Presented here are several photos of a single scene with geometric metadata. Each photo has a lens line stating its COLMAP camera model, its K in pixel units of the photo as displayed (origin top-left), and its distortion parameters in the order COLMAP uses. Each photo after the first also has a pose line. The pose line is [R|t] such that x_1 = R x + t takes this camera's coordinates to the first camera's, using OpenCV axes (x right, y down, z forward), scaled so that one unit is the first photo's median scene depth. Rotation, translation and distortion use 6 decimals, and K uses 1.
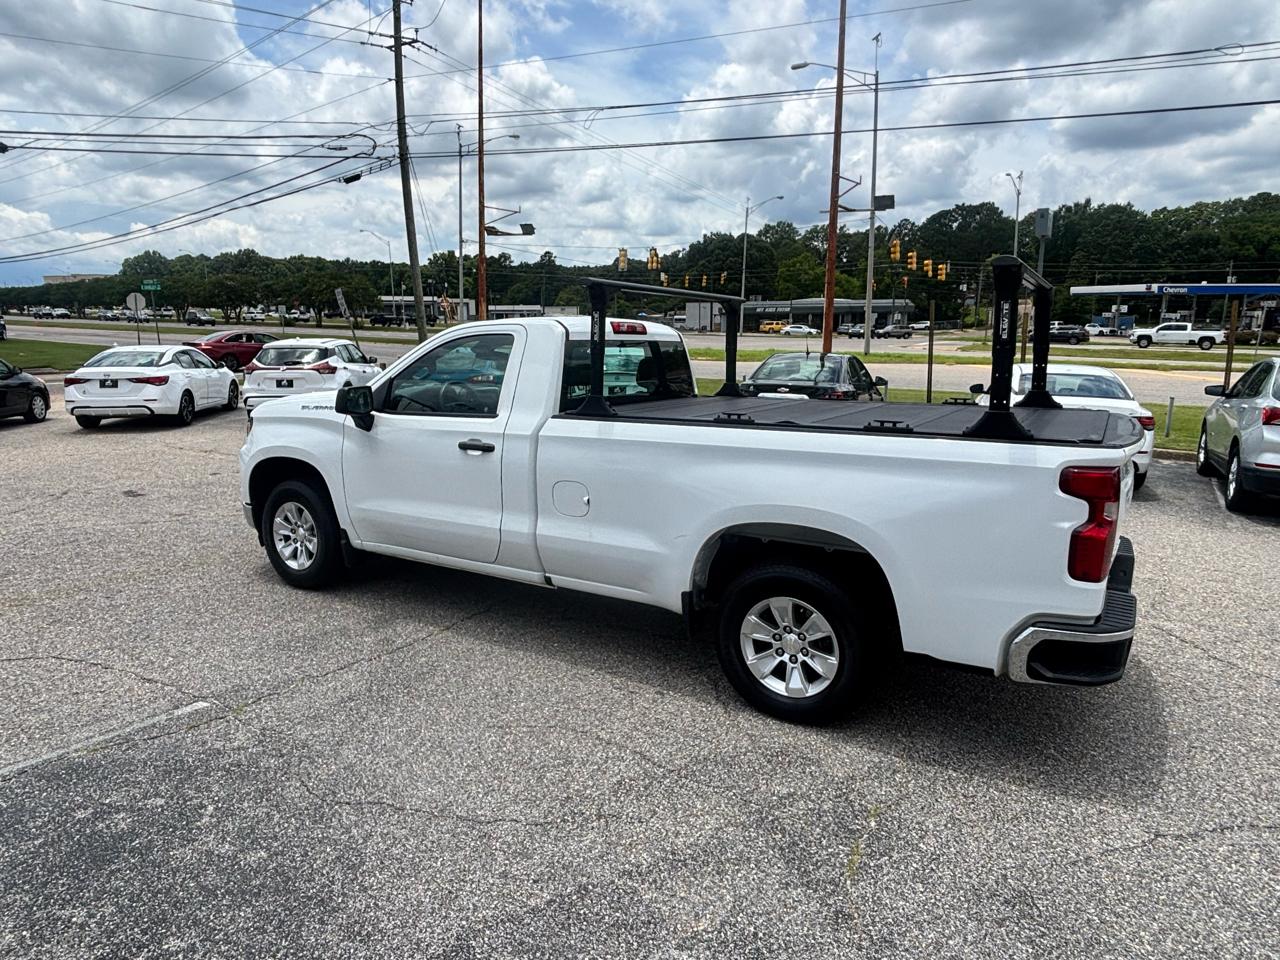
lens RADIAL K [[776.3, 0, 637.3], [0, 776.3, 481.8], [0, 0, 1]] dist [0.024757, -0.033621]
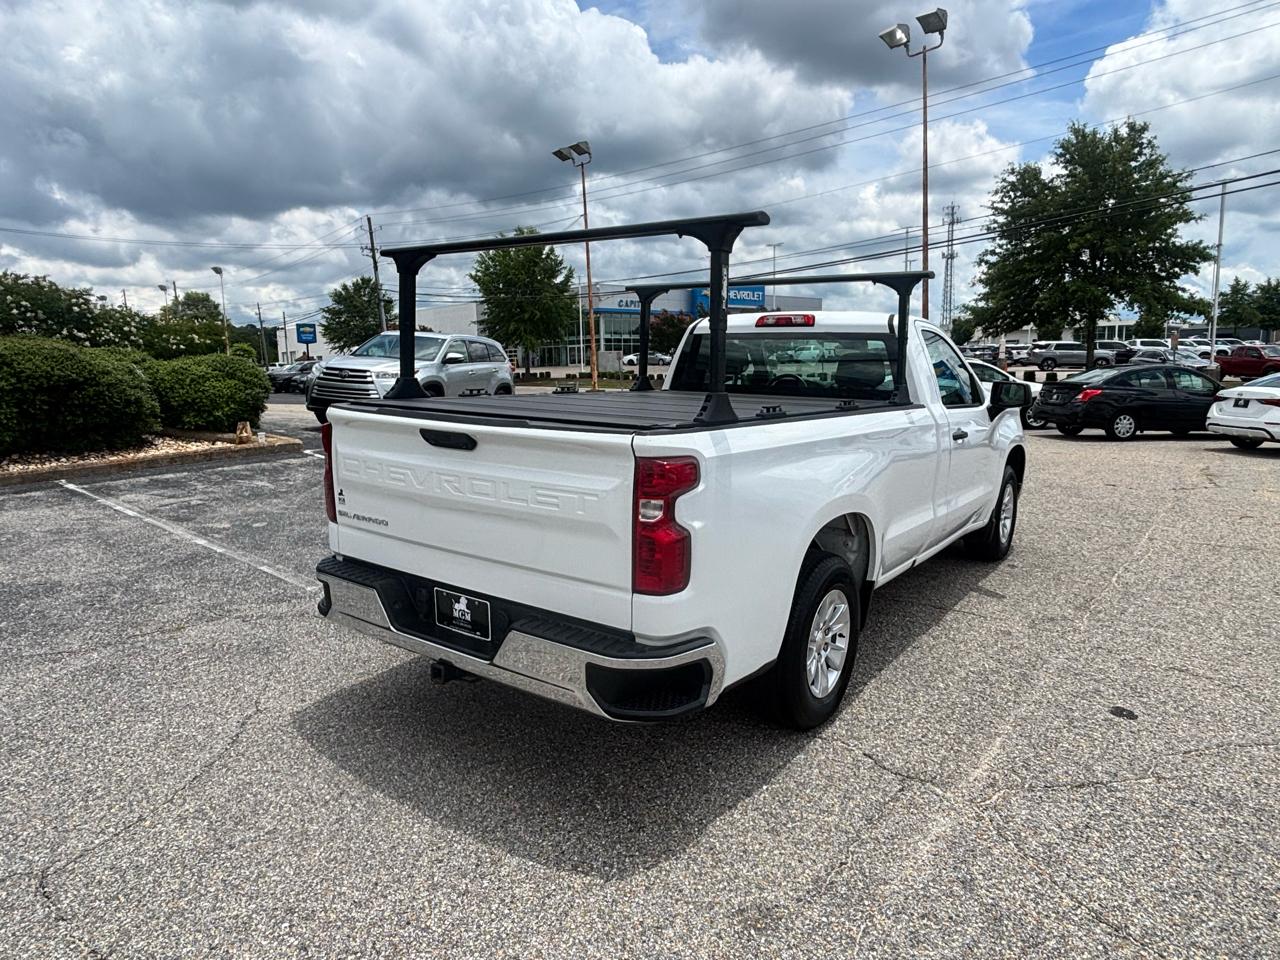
lens RADIAL K [[790.8, 0, 640.0], [0, 790.8, 480.0], [0, 0, 1]] dist [0.040121, -0.053493]
pose [[-0.075370, 0.146547, -0.986328, 1.171895], [-0.192795, 0.968336, 0.158606, -0.141304], [0.978340, 0.202114, -0.044730, 1.017527]]
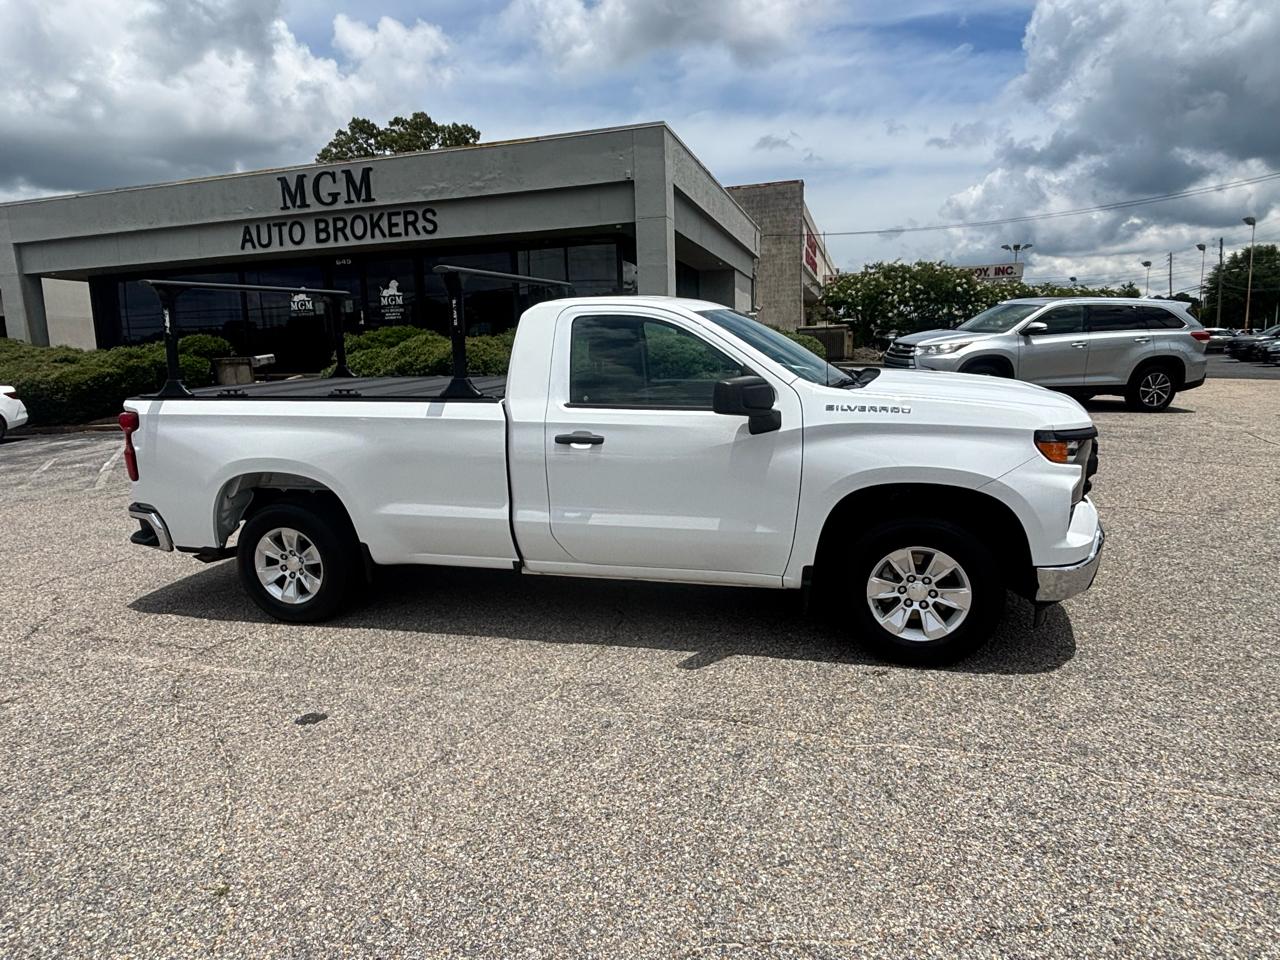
lens RADIAL K [[785.5, 0, 640.5], [0, 785.5, 482.5], [0, 0, 1]] dist [0.017541, -0.024851]
pose [[-0.956842, 0.078748, -0.279735, 0.226932], [-0.026556, 0.934866, 0.354007, -0.397824], [0.289392, 0.346158, -0.892428, 2.271975]]
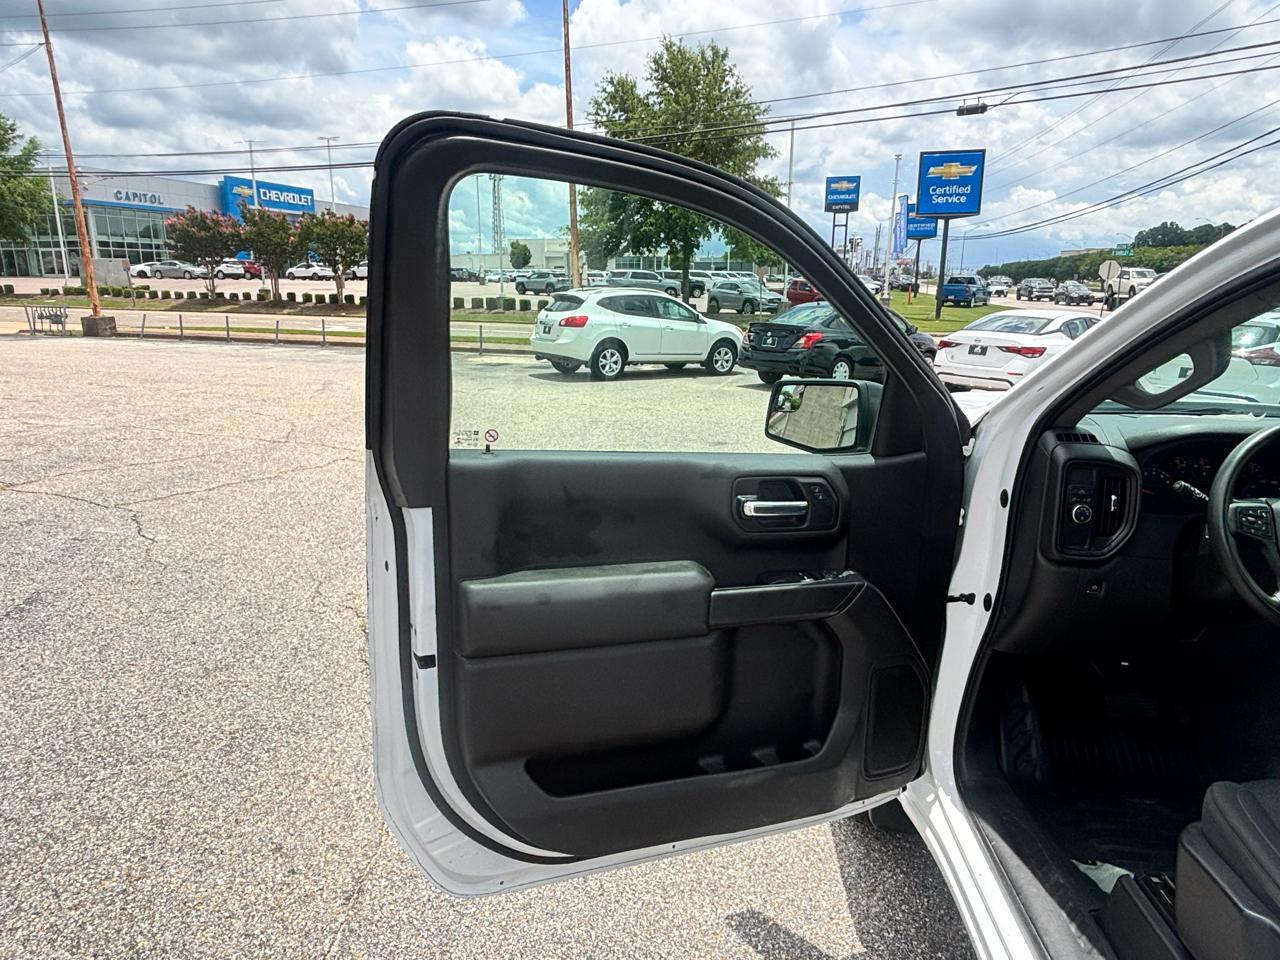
lens RADIAL K [[790.8, 0, 640.0], [0, 790.8, 480.0], [0, 0, 1]] dist [0.040121, -0.053493]
pose [[0.448743, 0.222488, -0.865522, -0.107382], [-0.200866, 0.968842, 0.144906, -0.121158], [0.870794, 0.108828, 0.479452, 0.786956]]
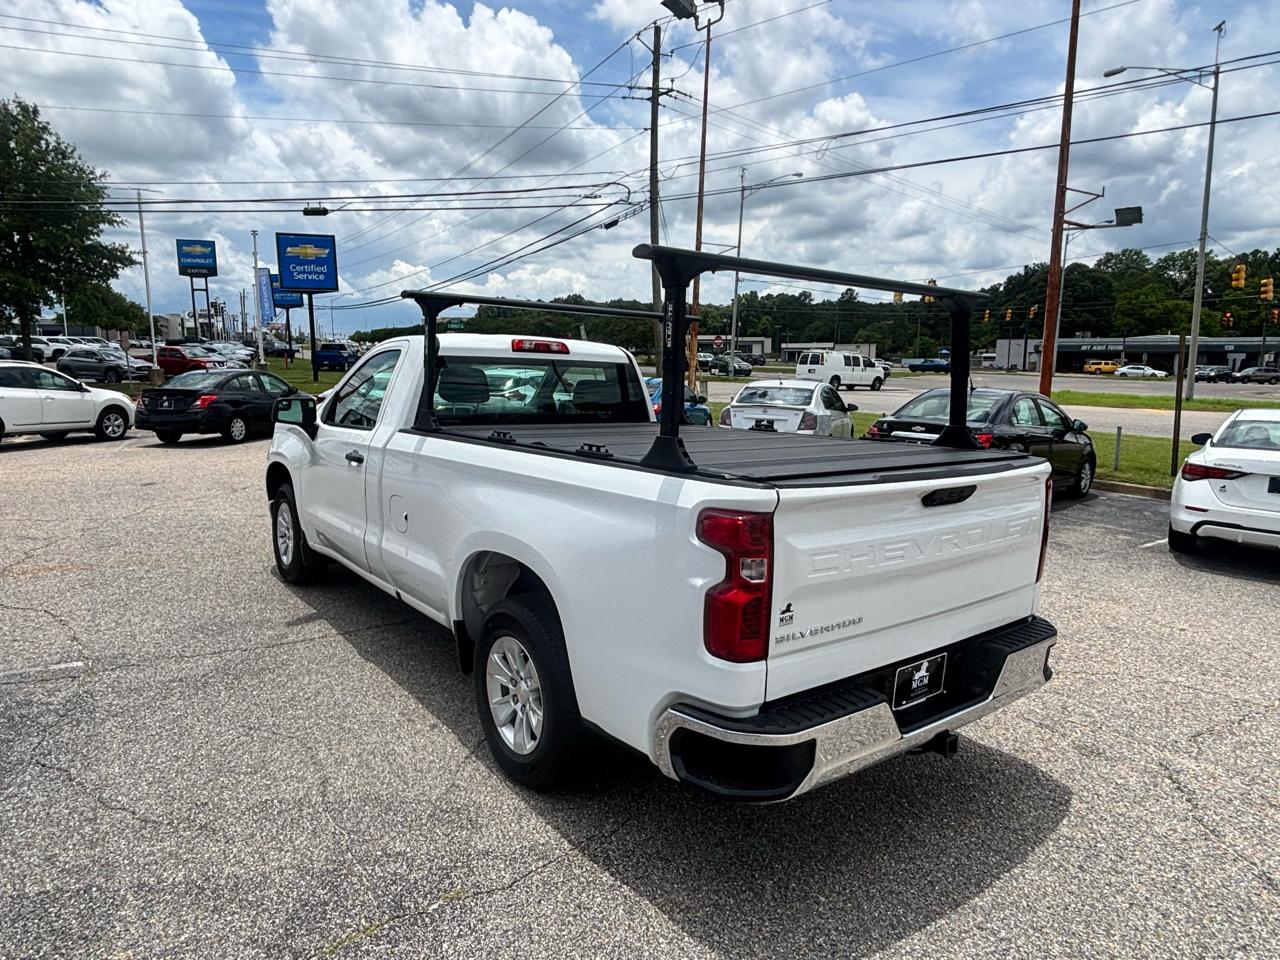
lens RADIAL K [[782.3, 0, 638.6], [0, 782.3, 482.0], [0, 0, 1]] dist [0.027435, -0.043650]
pose [[0.932748, 0.063640, -0.354867, 0.516958], [-0.080615, 0.996191, -0.033240, -0.009265], [0.351400, 0.059612, 0.934326, 0.162802]]
